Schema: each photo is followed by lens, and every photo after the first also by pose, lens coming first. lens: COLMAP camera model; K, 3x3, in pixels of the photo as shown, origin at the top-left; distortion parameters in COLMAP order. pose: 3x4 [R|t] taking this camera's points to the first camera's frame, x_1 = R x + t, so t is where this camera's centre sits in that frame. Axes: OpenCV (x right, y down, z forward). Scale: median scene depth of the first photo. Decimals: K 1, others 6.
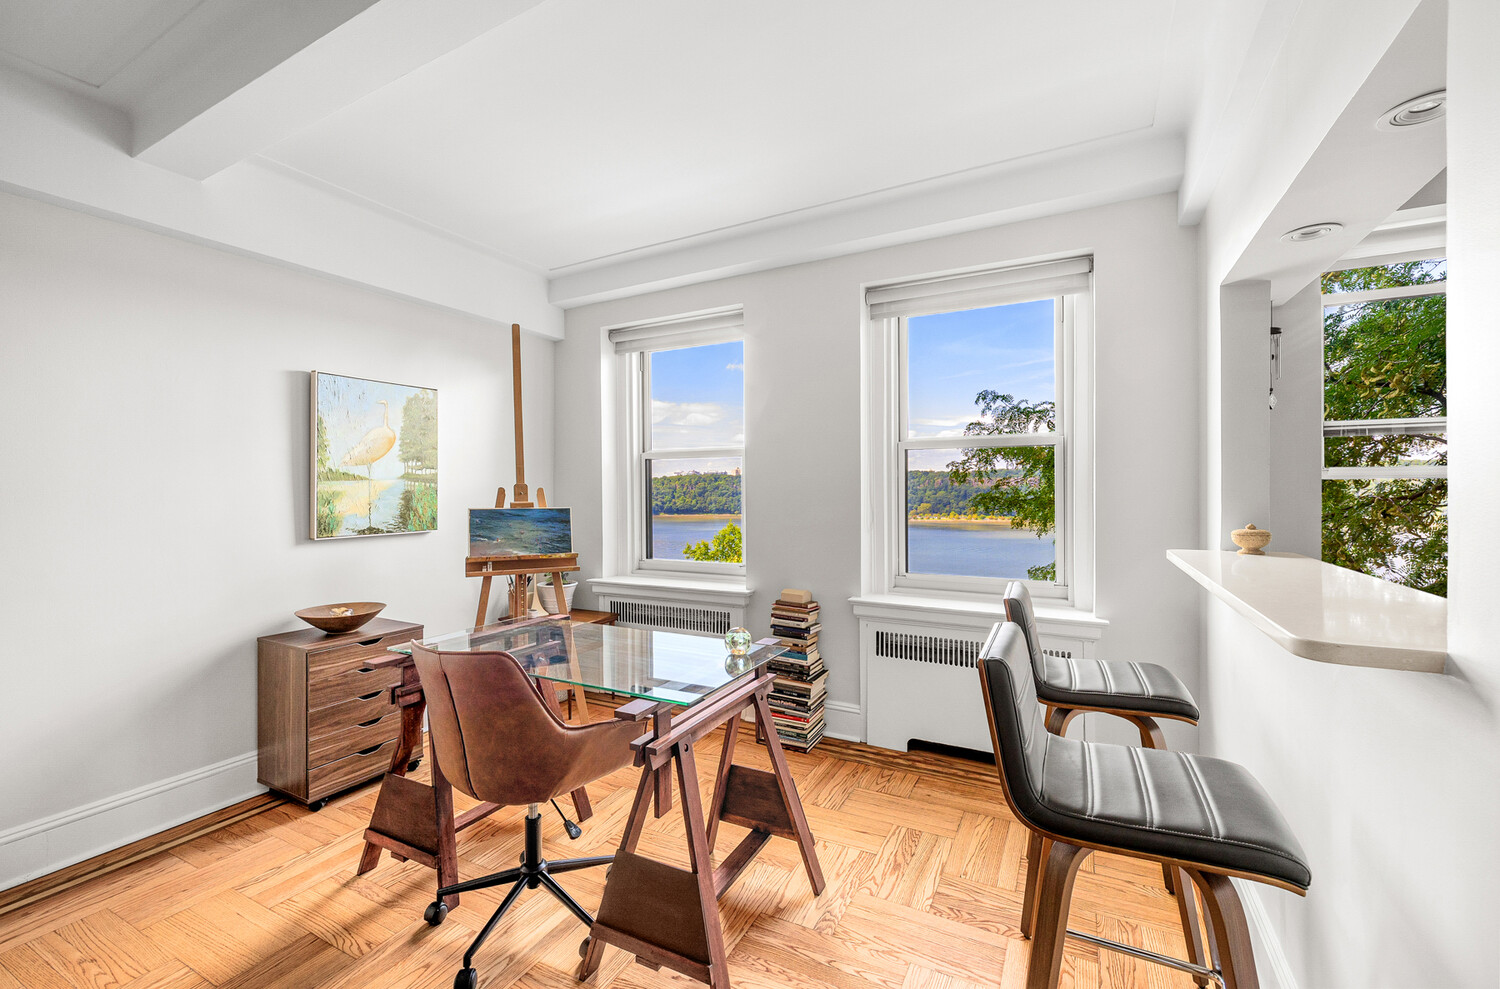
lens RADIAL K [[622.0, 0, 754.6], [0, 622.0, 490.6], [0, 0, 1]] dist [0.000767, 0.000254]
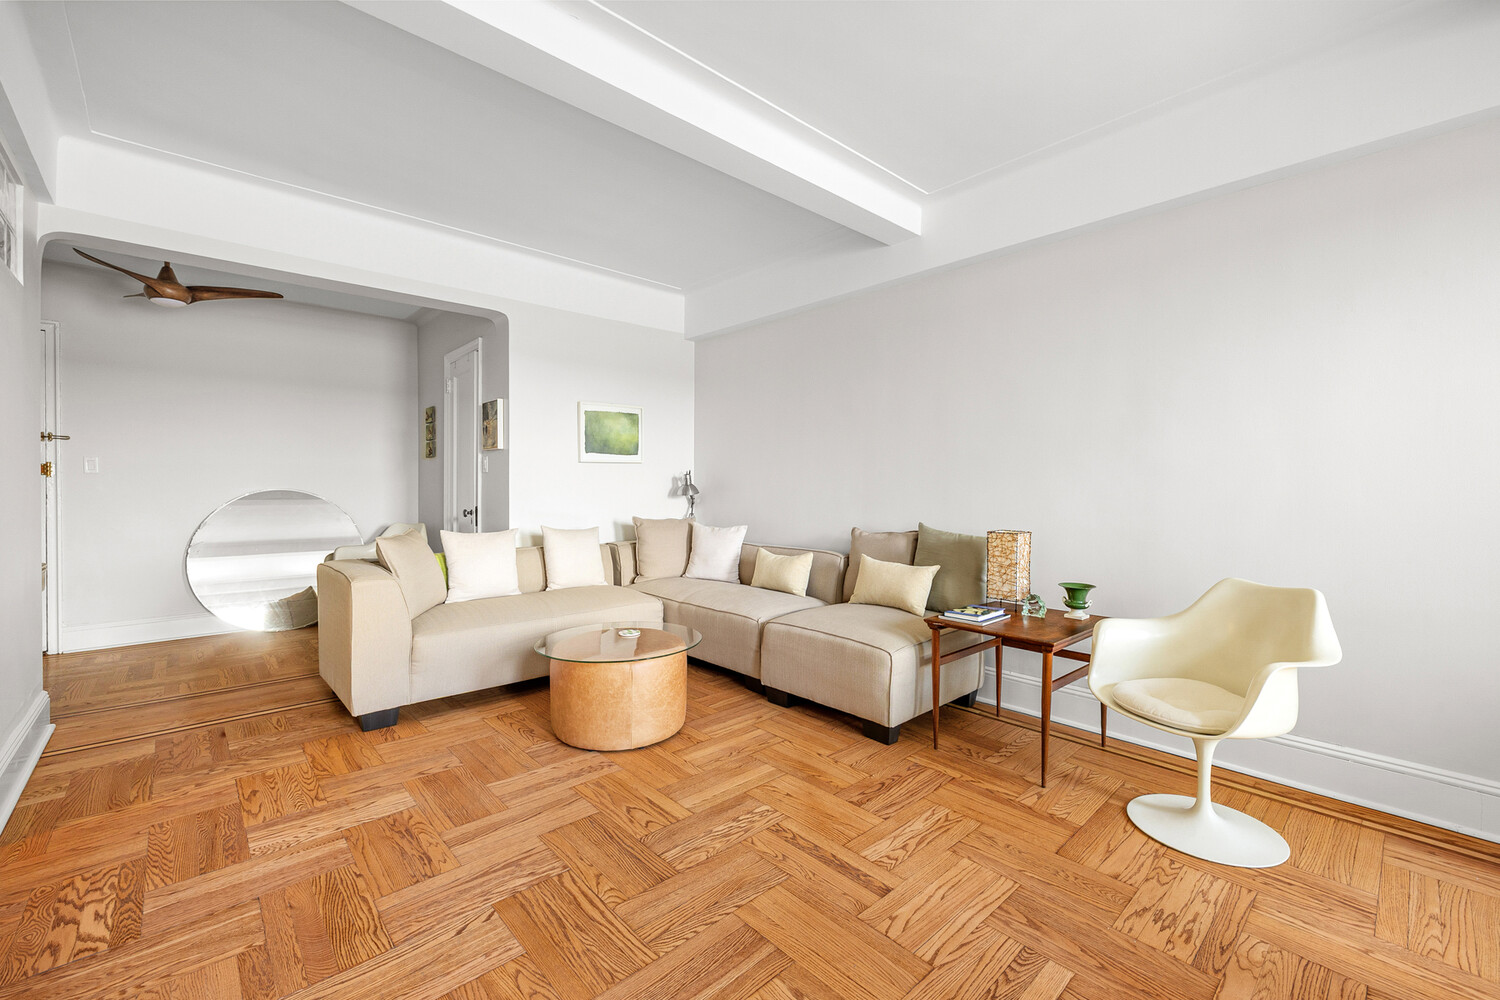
lens RADIAL K [[621.5, 0, 740.4], [0, 621.5, 493.7], [0, 0, 1]] dist [-0.000532, -0.000080]
pose [[-0.350504, 0.010650, -0.936501, 0.103227], [-0.004444, 0.999905, 0.013034, 0.070321], [0.936551, 0.008731, -0.350423, 0.222727]]
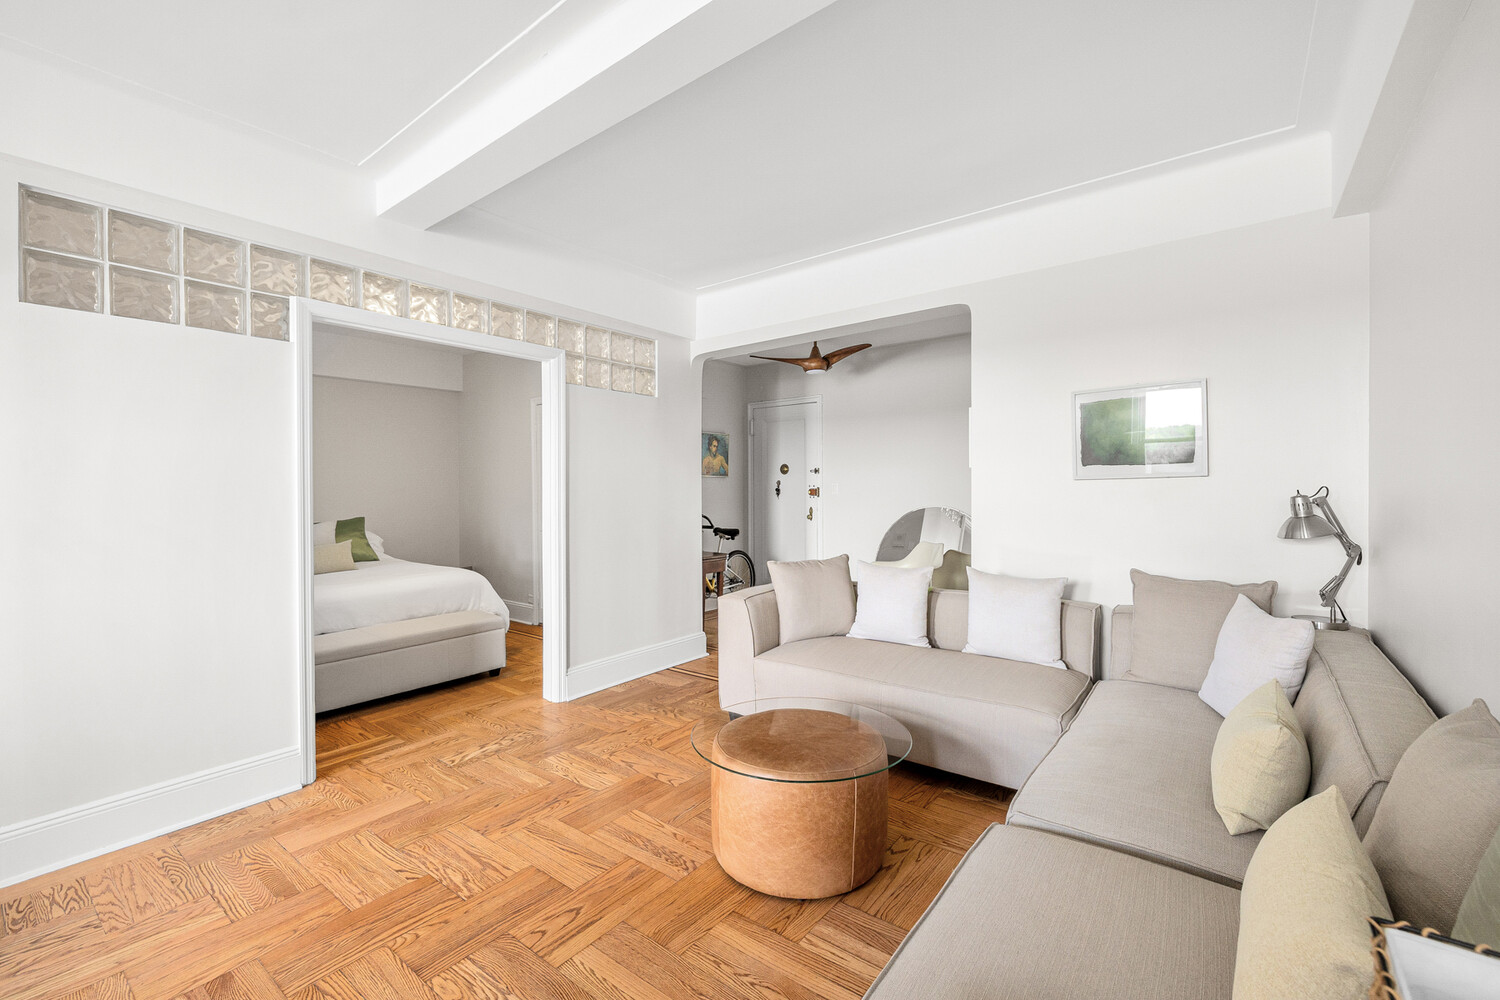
lens RADIAL K [[626.1, 0, 761.7], [0, 626.1, 492.5], [0, 0, 1]] dist [0.000510, -0.000024]
pose [[-0.985538, 0.009593, 0.169180, -0.922339], [0.011043, 0.999910, 0.007636, 0.017767], [-0.169092, 0.009394, -0.985556, 0.463021]]
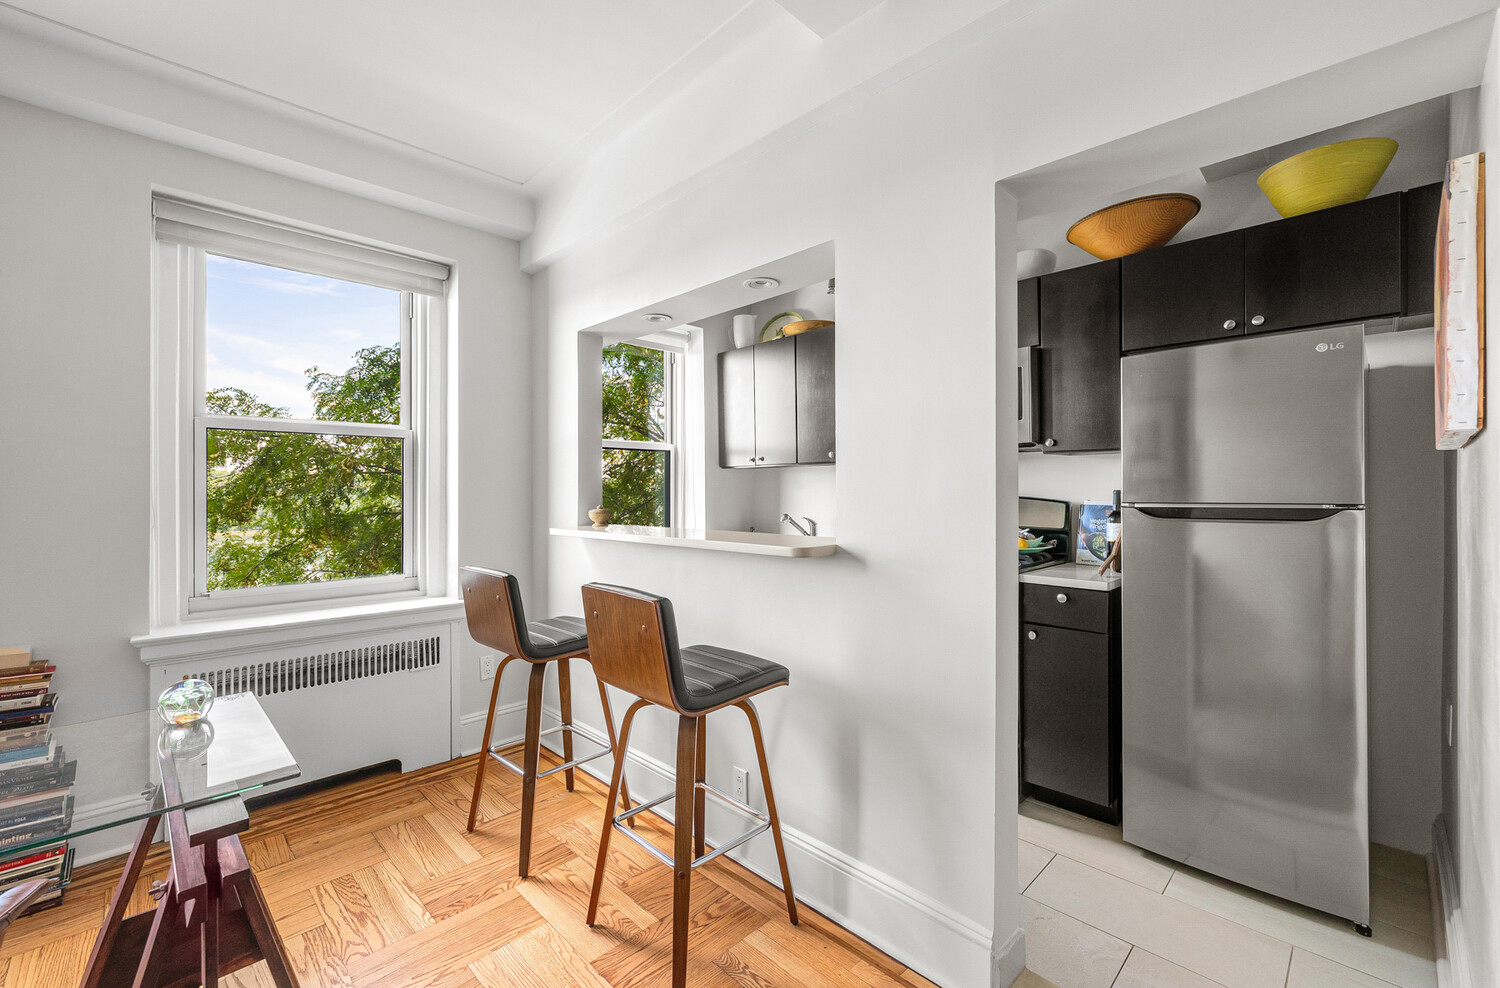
lens RADIAL K [[626.9, 0, 747.7], [0, 626.9, 483.1], [0, 0, 1]] dist [0.000701, 0.000020]
pose [[0.303162, 0.013648, 0.952841, -0.358321], [0.003797, 0.999872, -0.015529, 0.020232], [-0.952932, 0.008326, 0.303071, 0.186575]]
